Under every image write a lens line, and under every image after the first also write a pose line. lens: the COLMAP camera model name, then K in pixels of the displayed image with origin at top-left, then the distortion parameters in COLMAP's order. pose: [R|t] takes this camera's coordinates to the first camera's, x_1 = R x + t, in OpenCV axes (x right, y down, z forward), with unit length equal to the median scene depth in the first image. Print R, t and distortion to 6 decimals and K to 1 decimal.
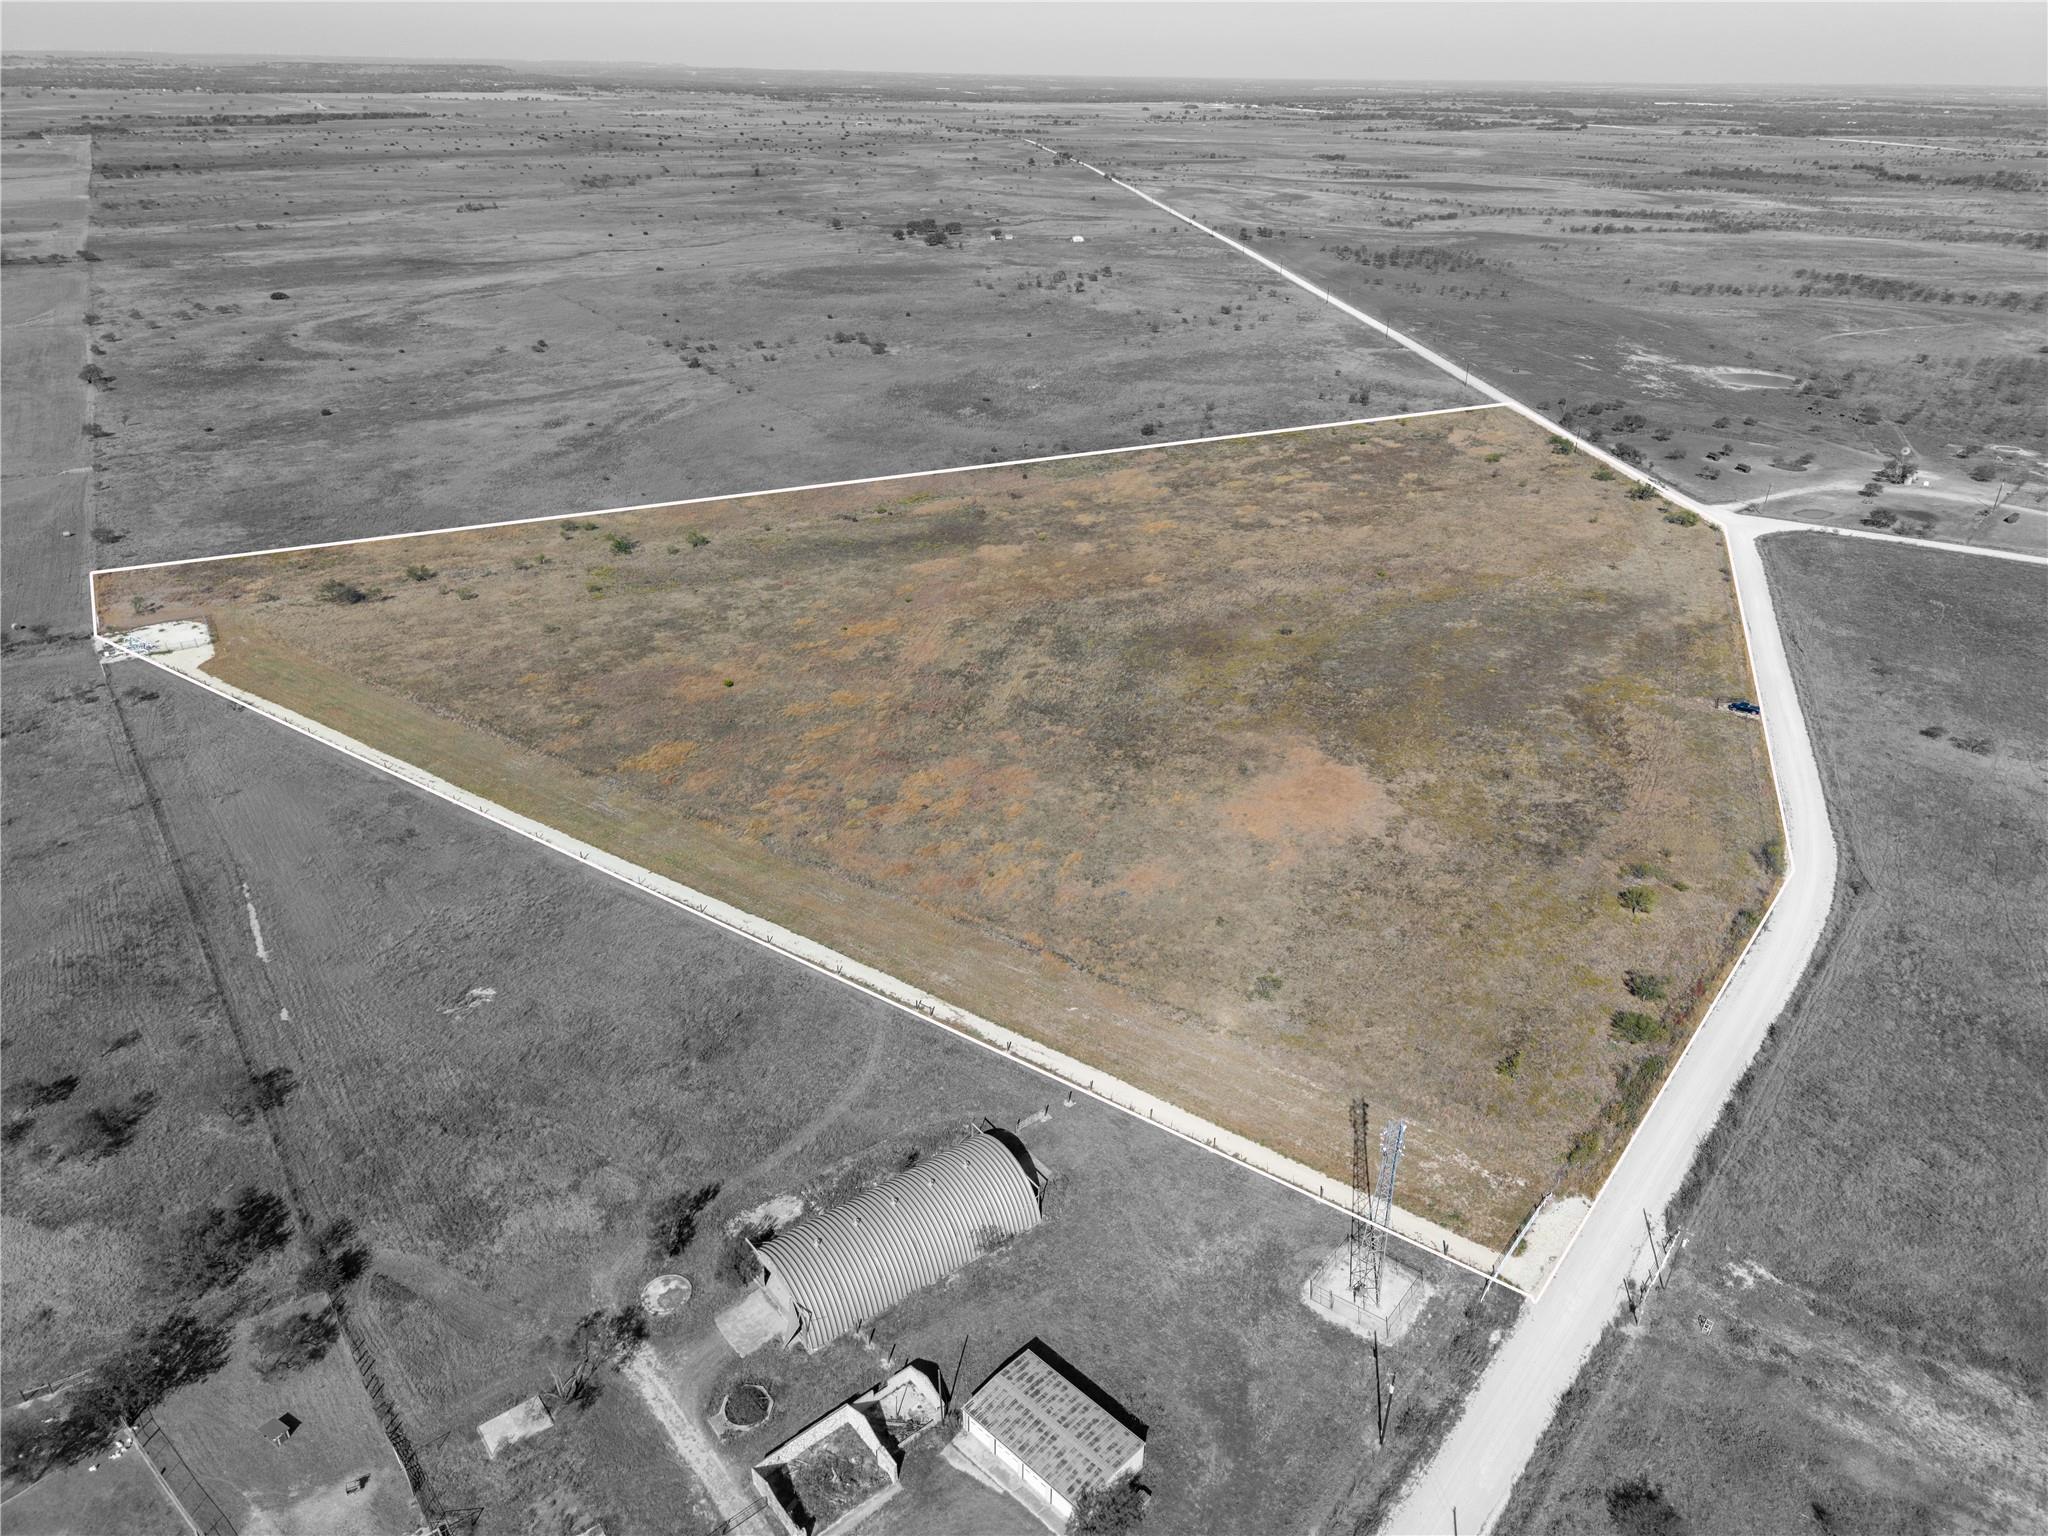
lens RADIAL K [[1354.8, 0, 1022.0], [0, 1354.8, 766.9], [0, 0, 1]] dist [0.050454, -0.041078]
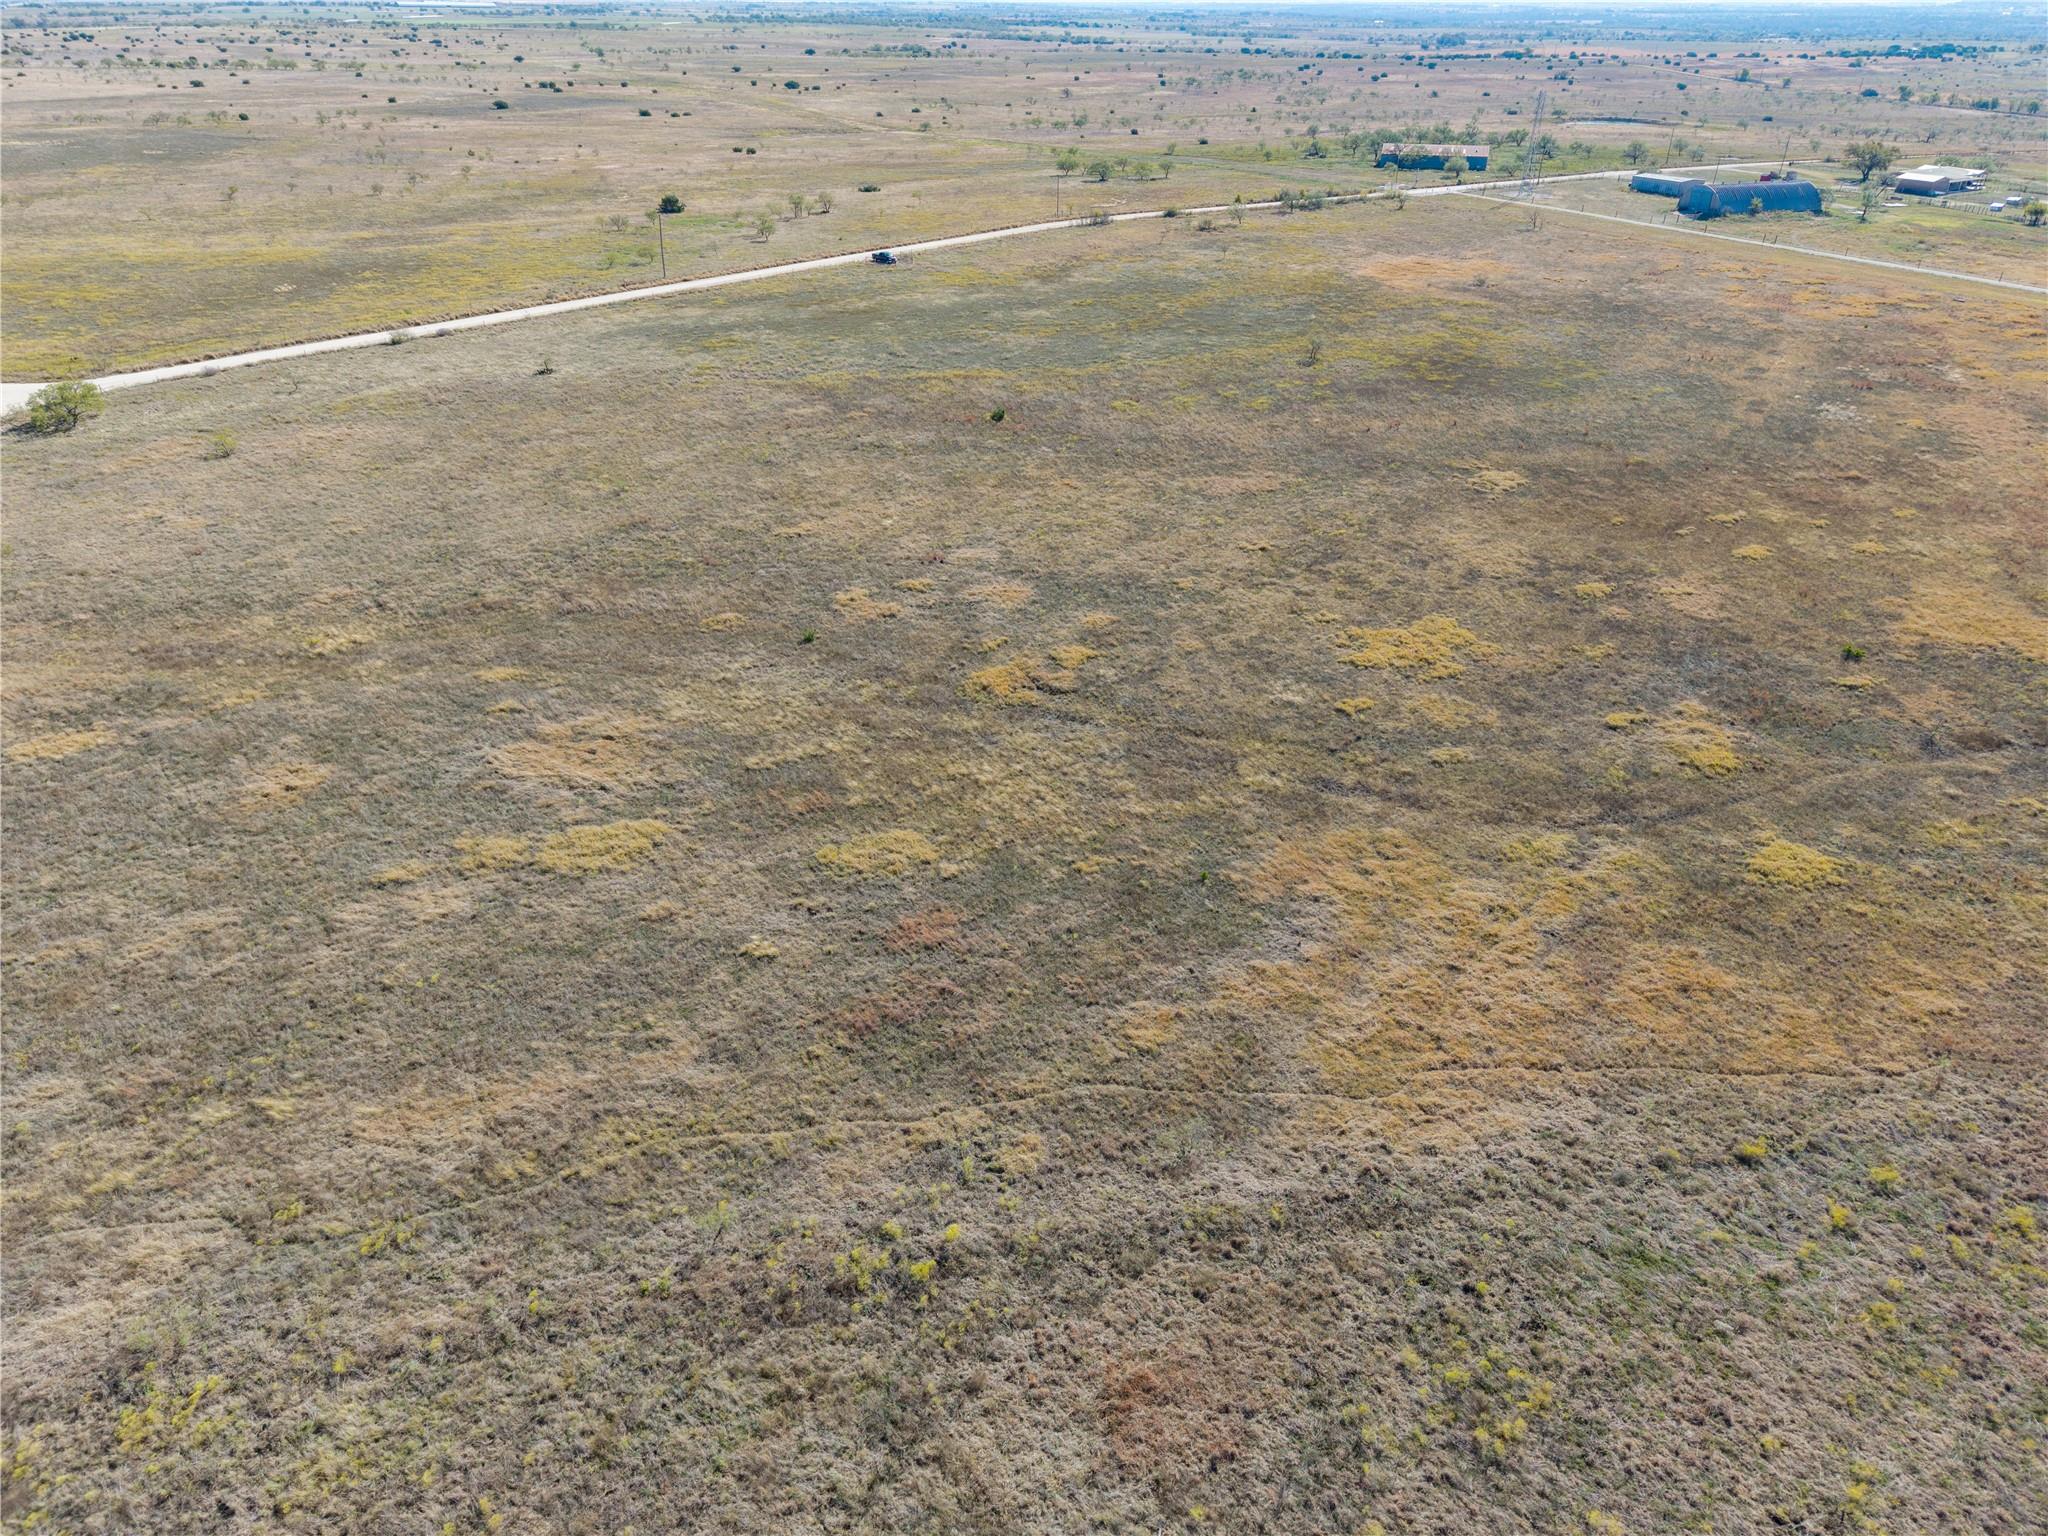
lens RADIAL K [[1354.8, 0, 1024.6], [0, 1354.8, 766.5], [0, 0, 1]] dist [0.050454, -0.041078]
pose [[-0.948577, -0.175188, 0.263649, 0.200333], [0.125112, 0.557586, 0.820637, -0.826845], [-0.290773, 0.811423, -0.506995, 2.408362]]
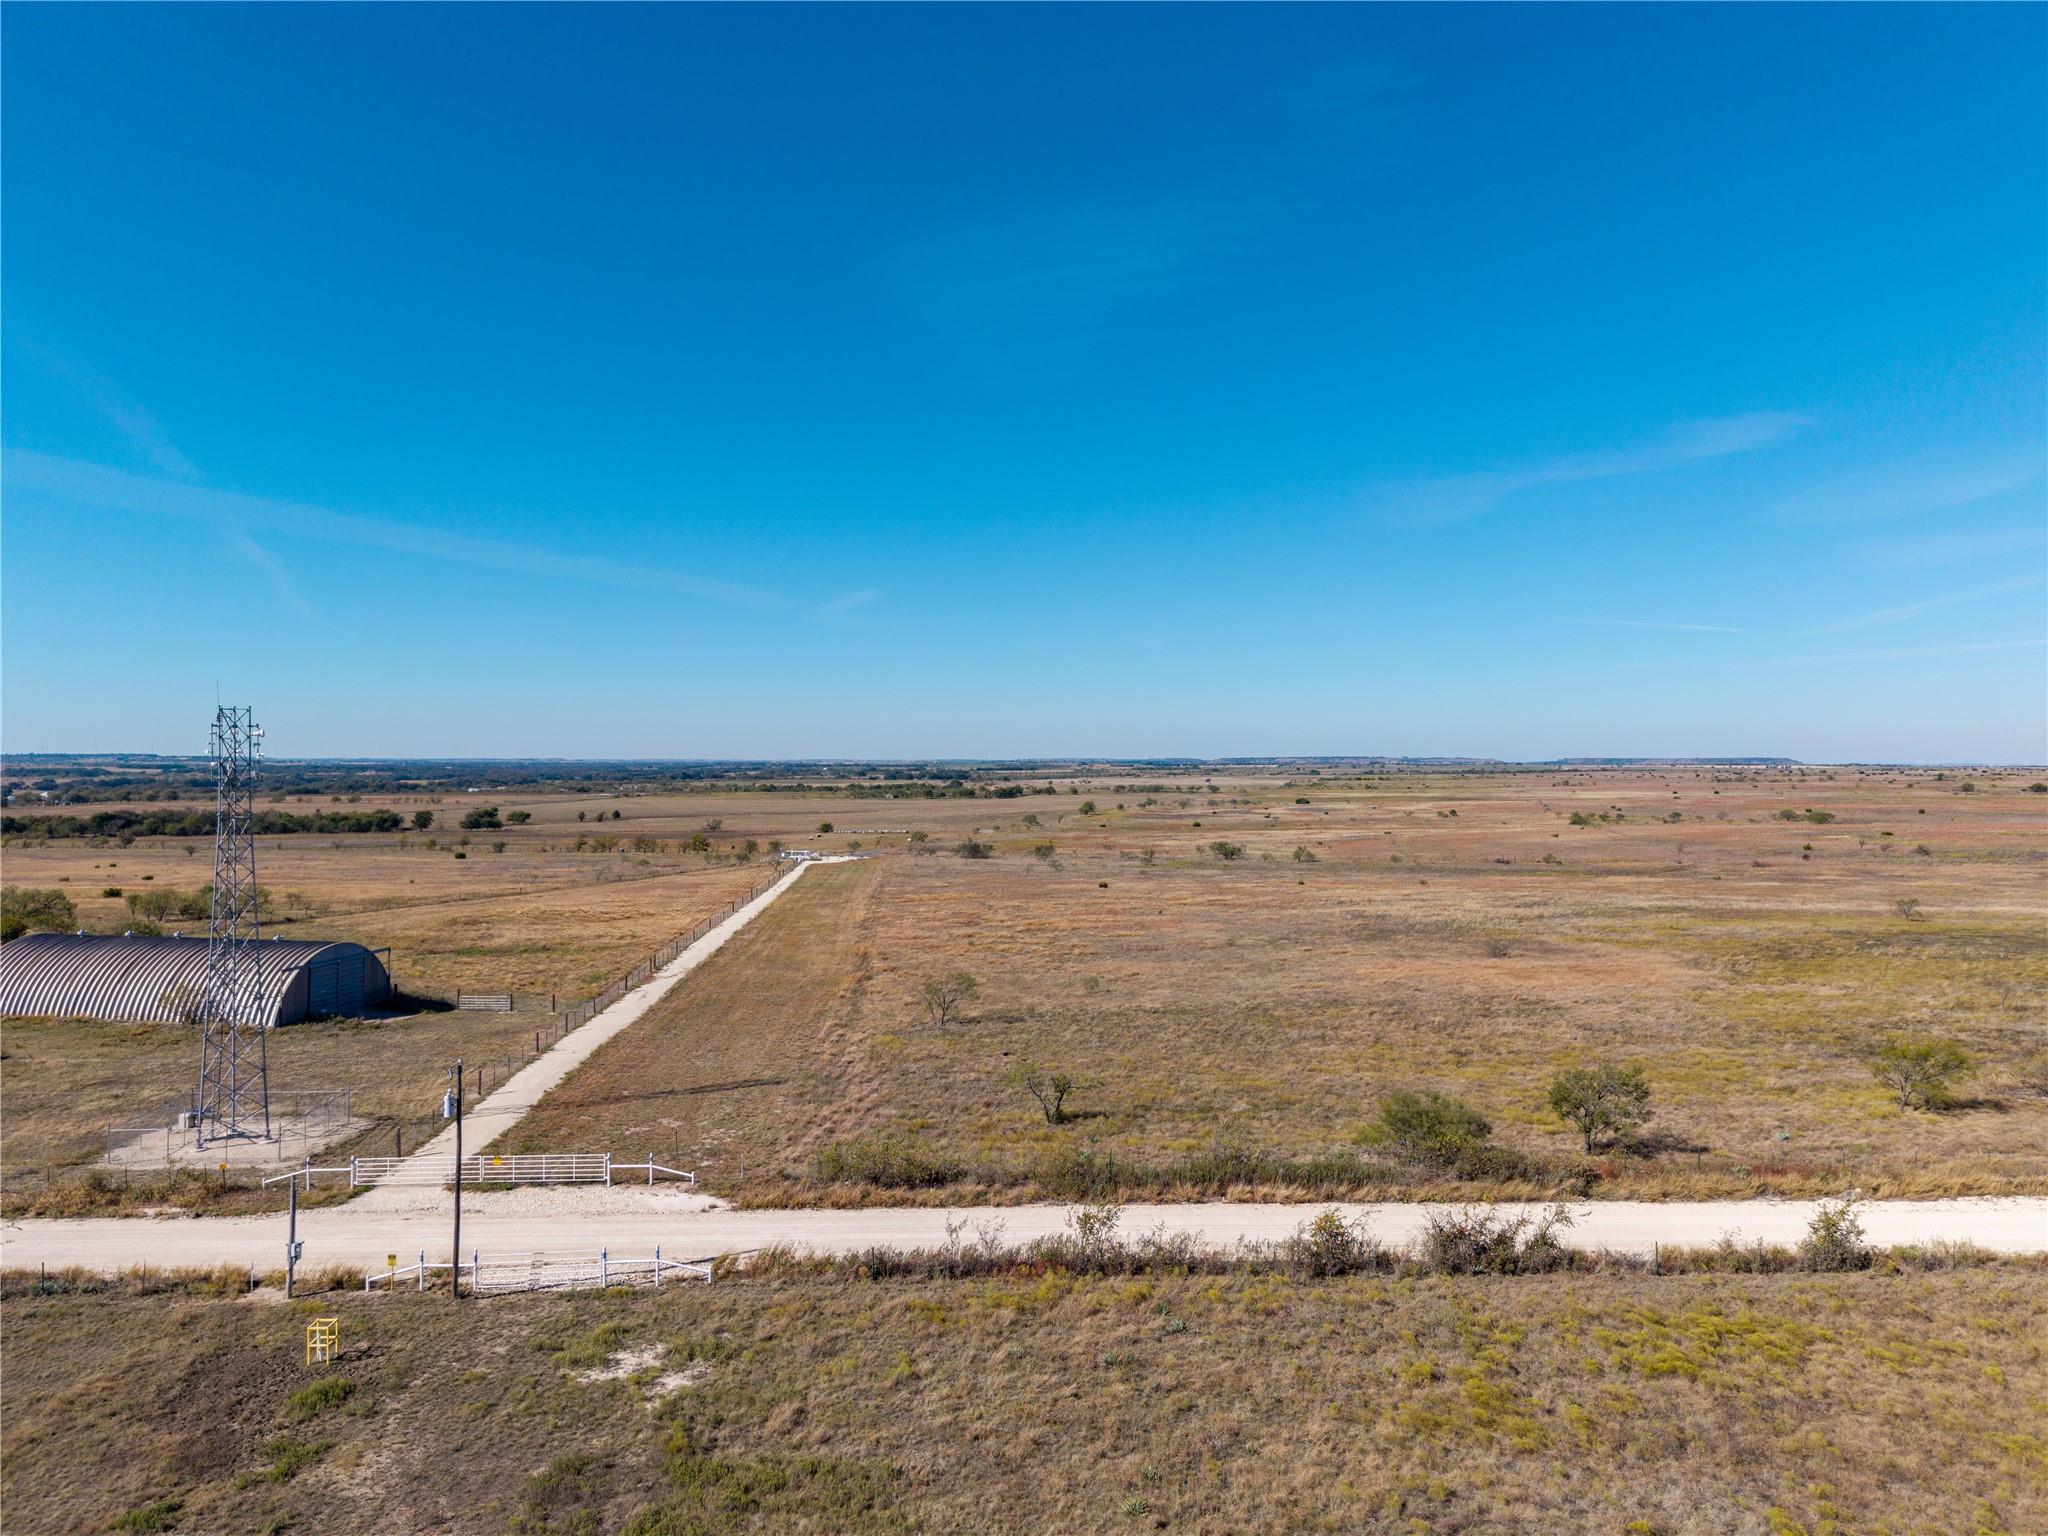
lens RADIAL K [[1354.8, 0, 1029.6], [0, 1354.8, 770.8], [0, 0, 1]] dist [0.050454, -0.041078]
pose [[0.663260, -0.010453, -0.748316, 0.614251], [-0.331808, 0.892147, -0.306555, 0.235802], [0.670812, 0.451623, 0.588258, 0.612194]]
